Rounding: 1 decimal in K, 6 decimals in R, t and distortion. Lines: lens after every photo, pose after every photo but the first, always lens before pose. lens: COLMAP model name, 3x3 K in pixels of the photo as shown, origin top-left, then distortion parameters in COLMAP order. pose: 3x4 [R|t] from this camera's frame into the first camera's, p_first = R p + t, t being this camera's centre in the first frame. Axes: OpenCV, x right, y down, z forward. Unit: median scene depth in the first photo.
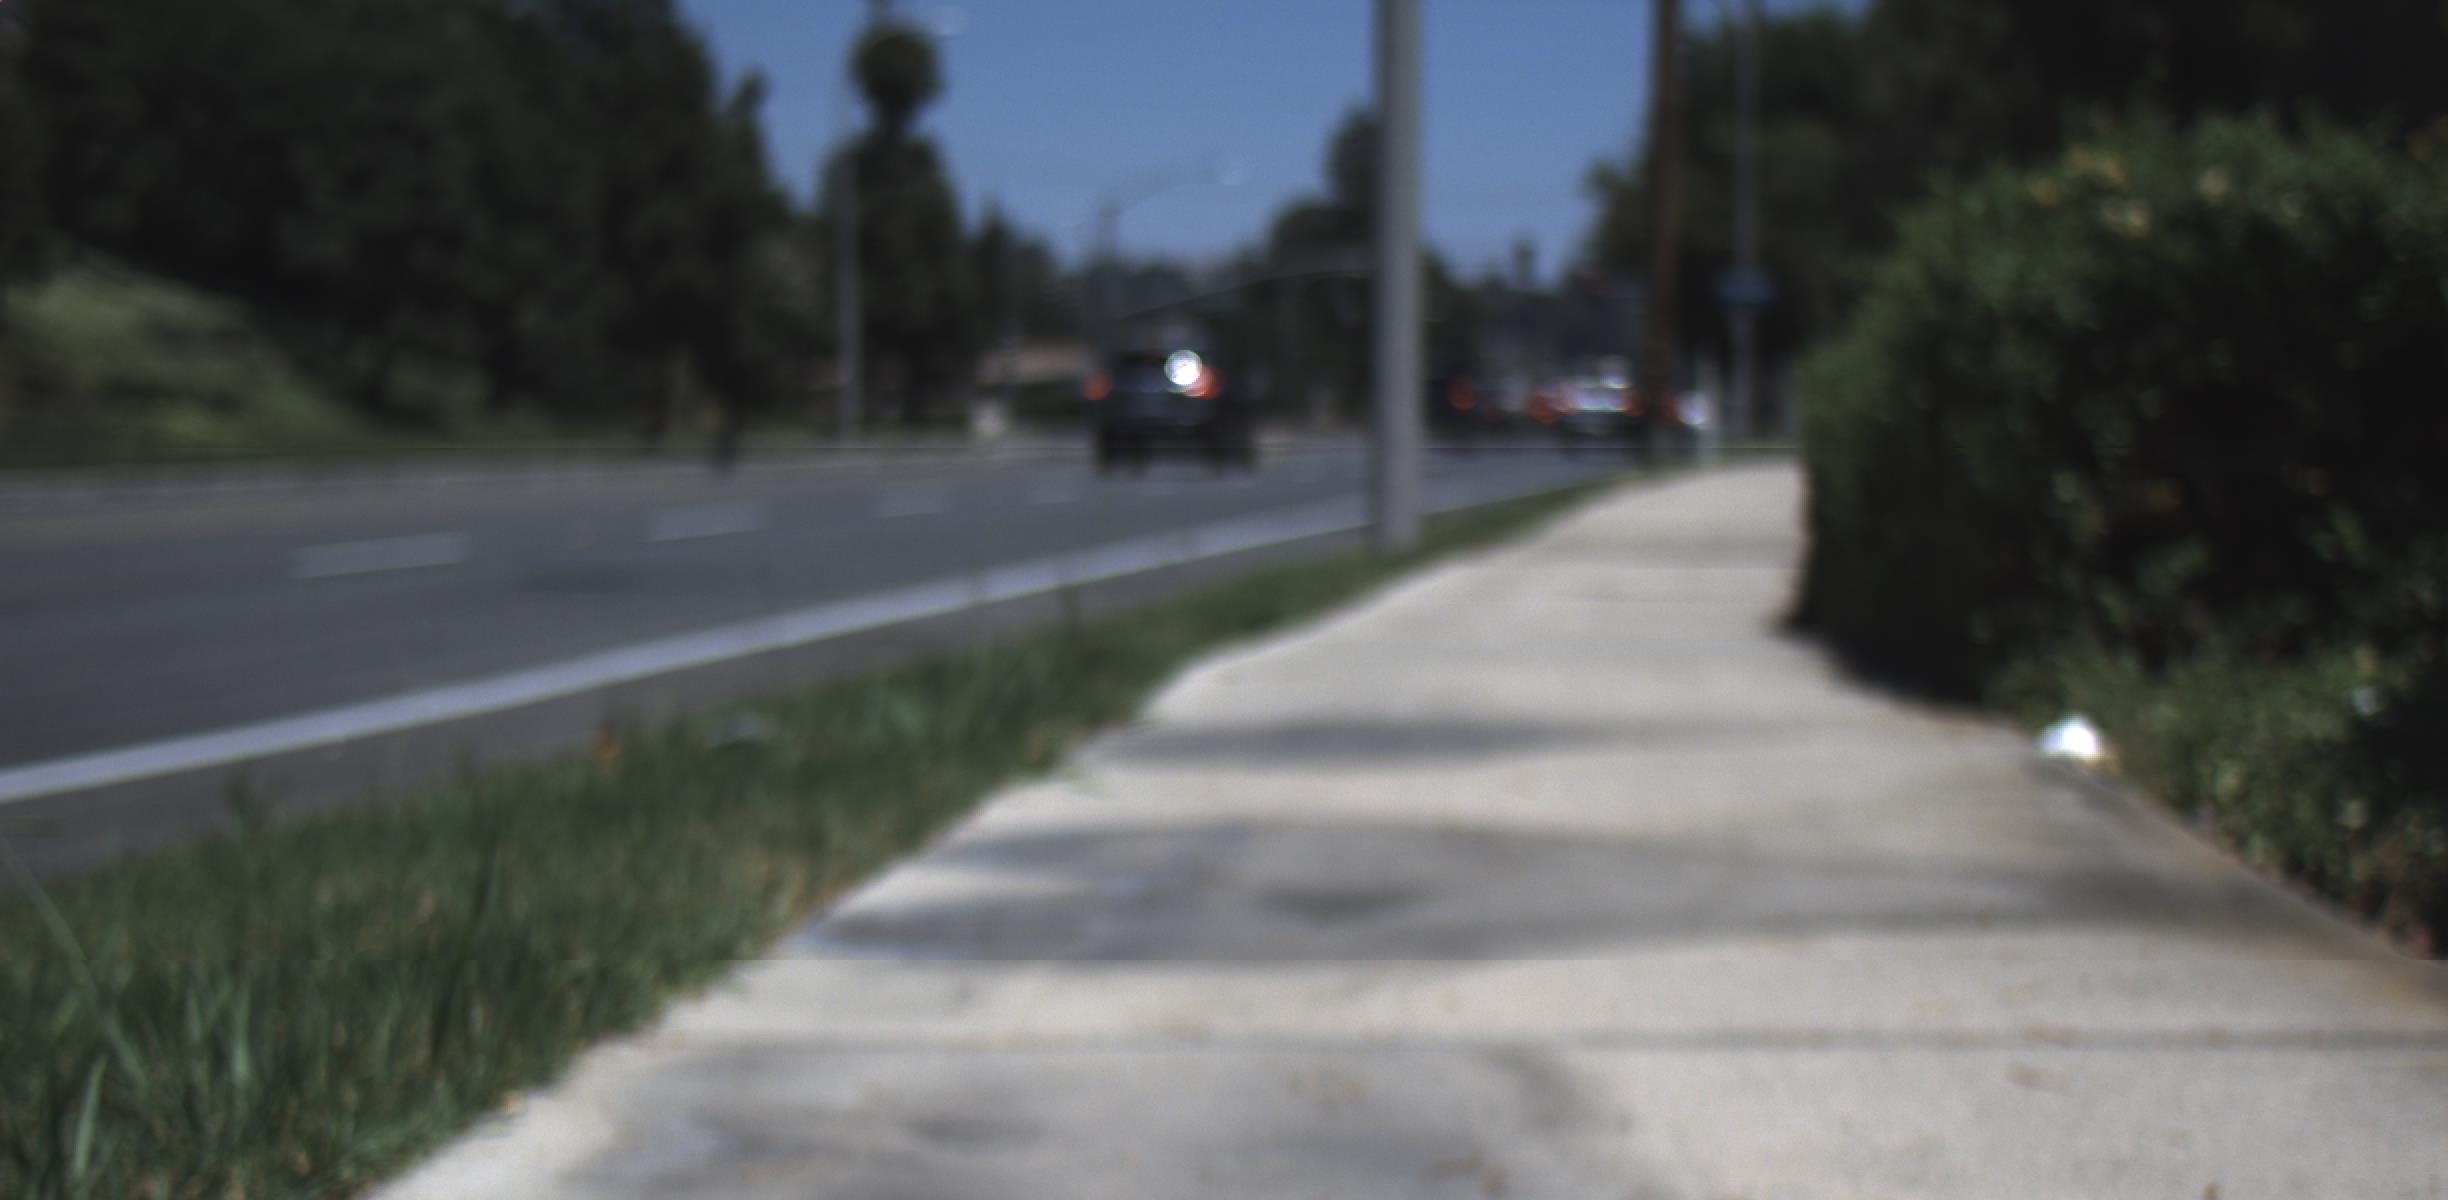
lens RADIAL K [[4296.8, 0, 1224.0], [0, 4296.8, 600.0], [0, 0, 1]] dist [-0.013598, -0.088491]
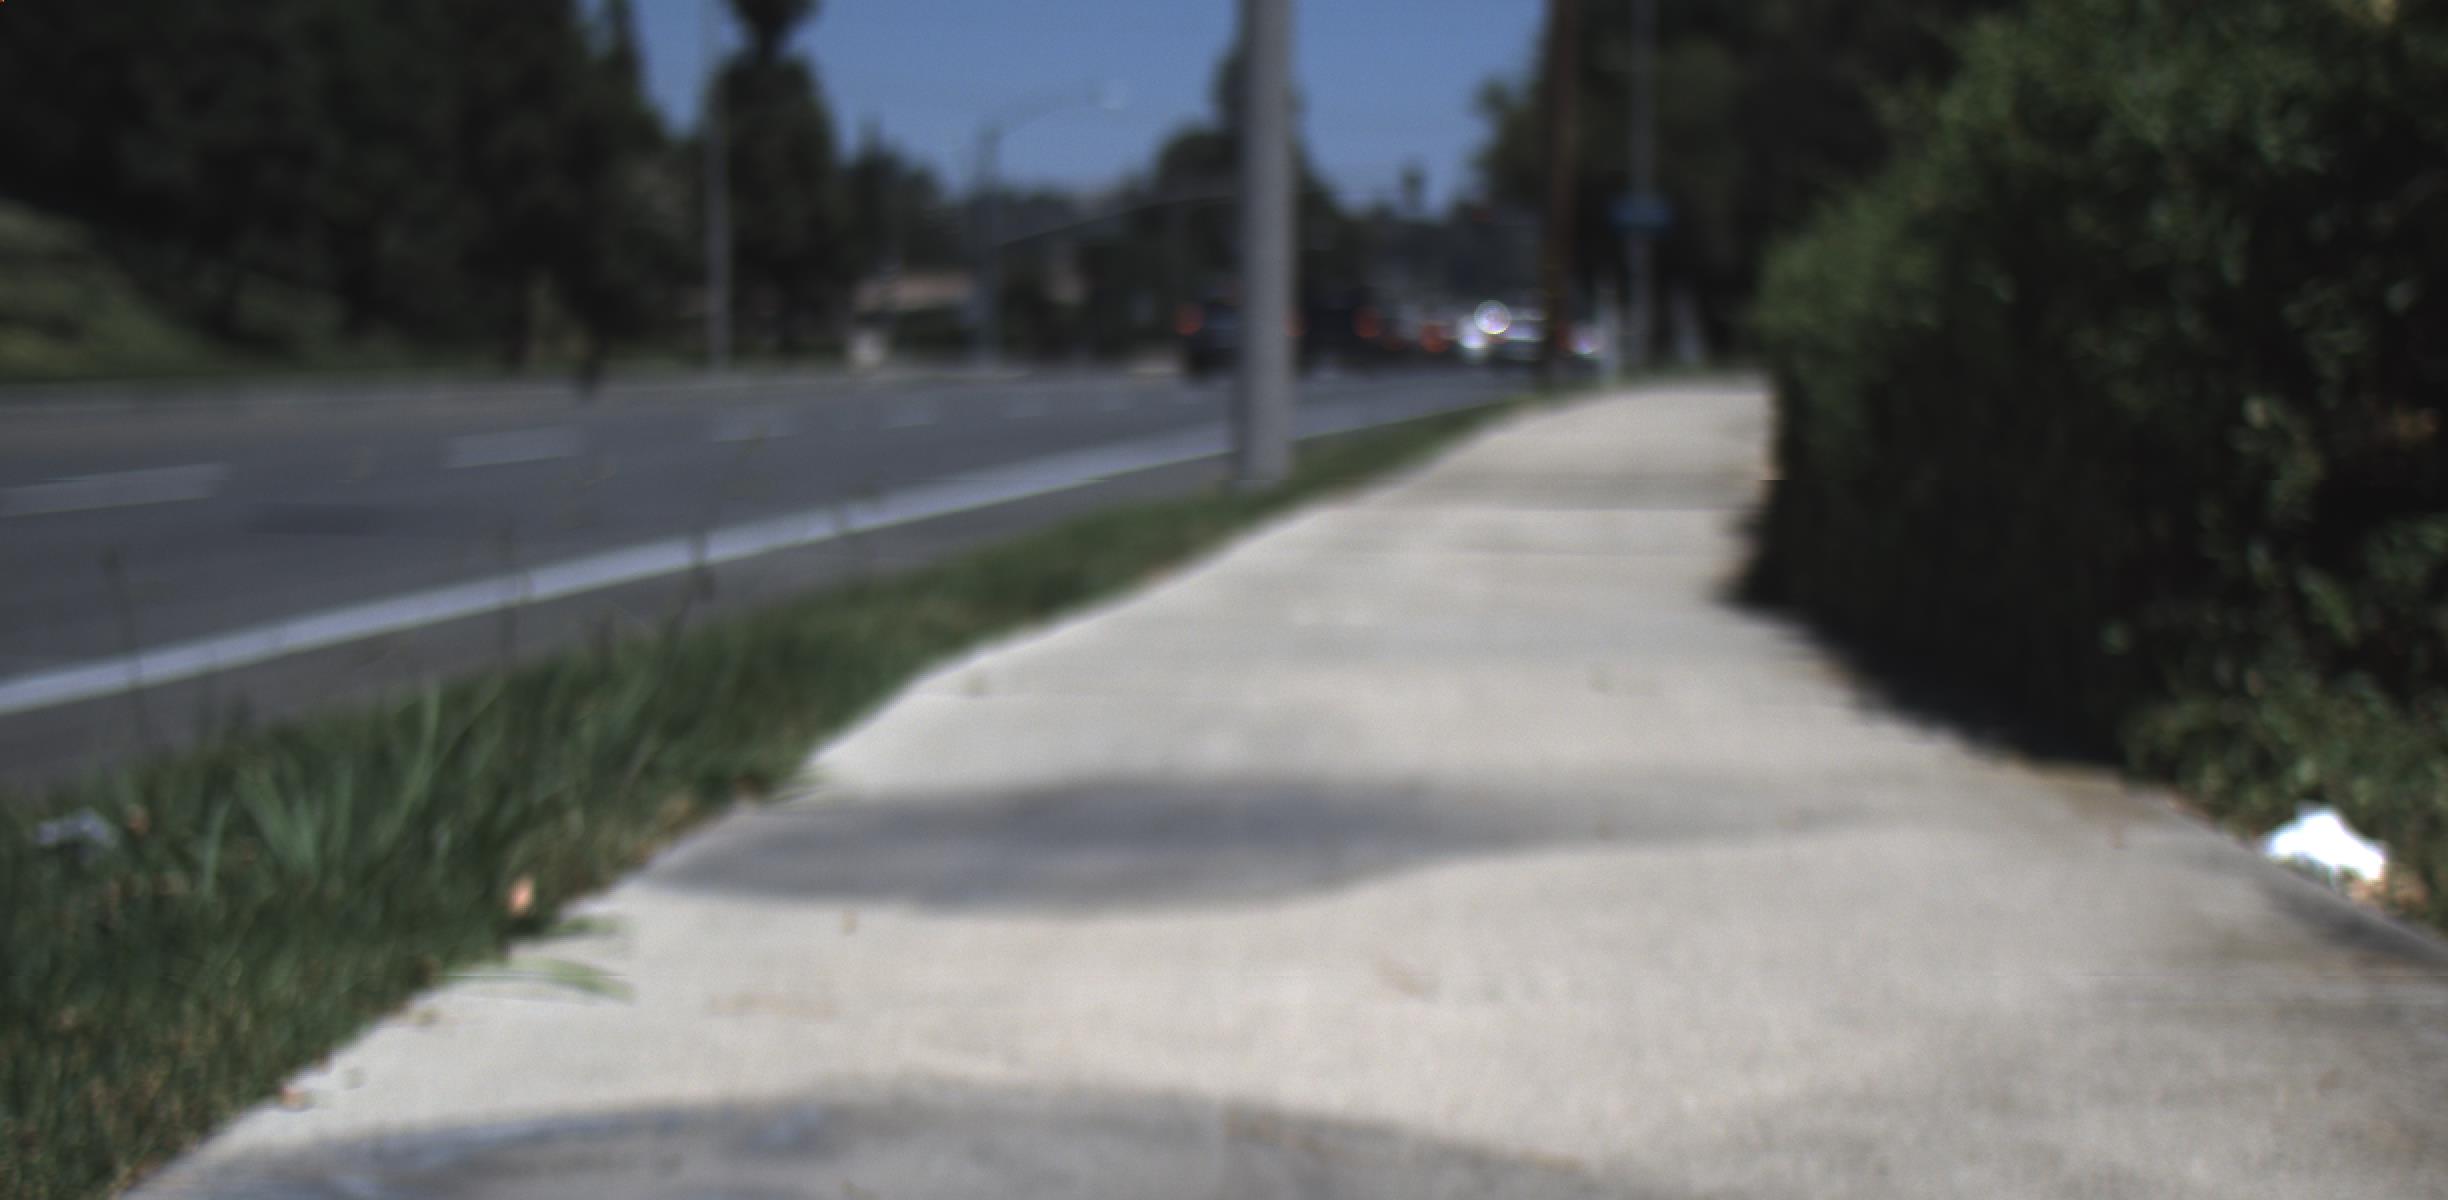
lens RADIAL K [[3728.5, 0, 1213.1], [0, 3728.5, 667.1], [0, 0, 1]] dist [-0.002434, 0.018192]
pose [[0.999857, 0.001683, 0.016847, 0.010673], [-0.002361, 0.999186, 0.040275, -0.004077], [-0.016765, -0.040309, 0.999047, 0.157125]]
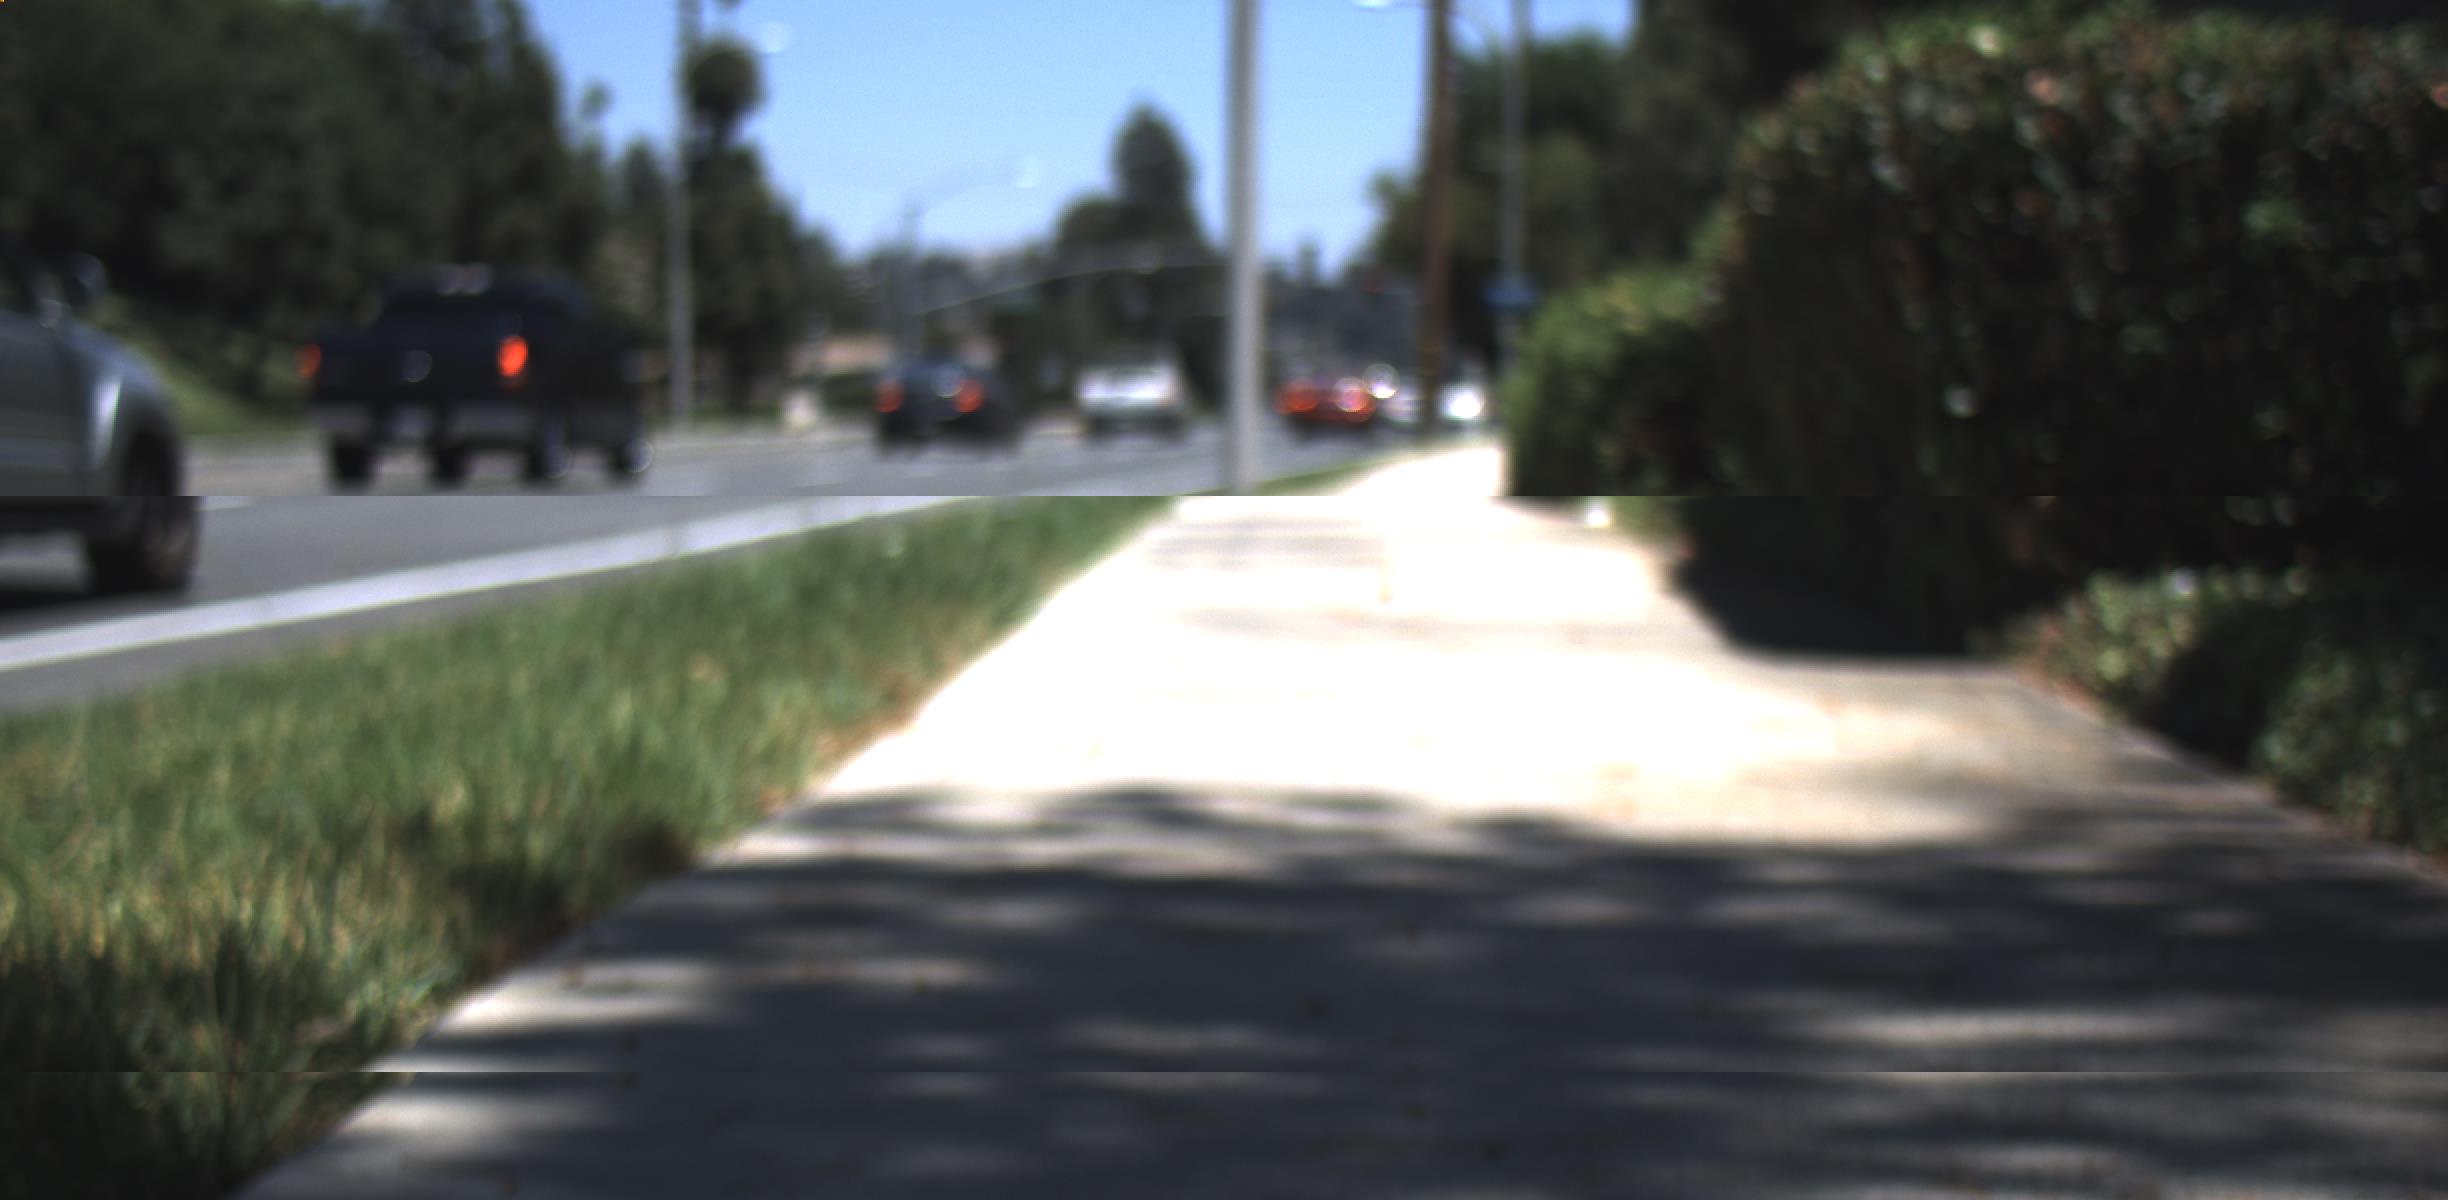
lens RADIAL K [[8587.4, 0, 1302.7], [0, 8587.4, 545.1], [0, 0, 1]] dist [0.195806, 2.069551]
pose [[0.996694, 0.001305, 0.081234, -0.109857], [0.000811, 0.999661, -0.026006, 0.049030], [-0.081241, 0.025986, 0.996356, -1.178458]]
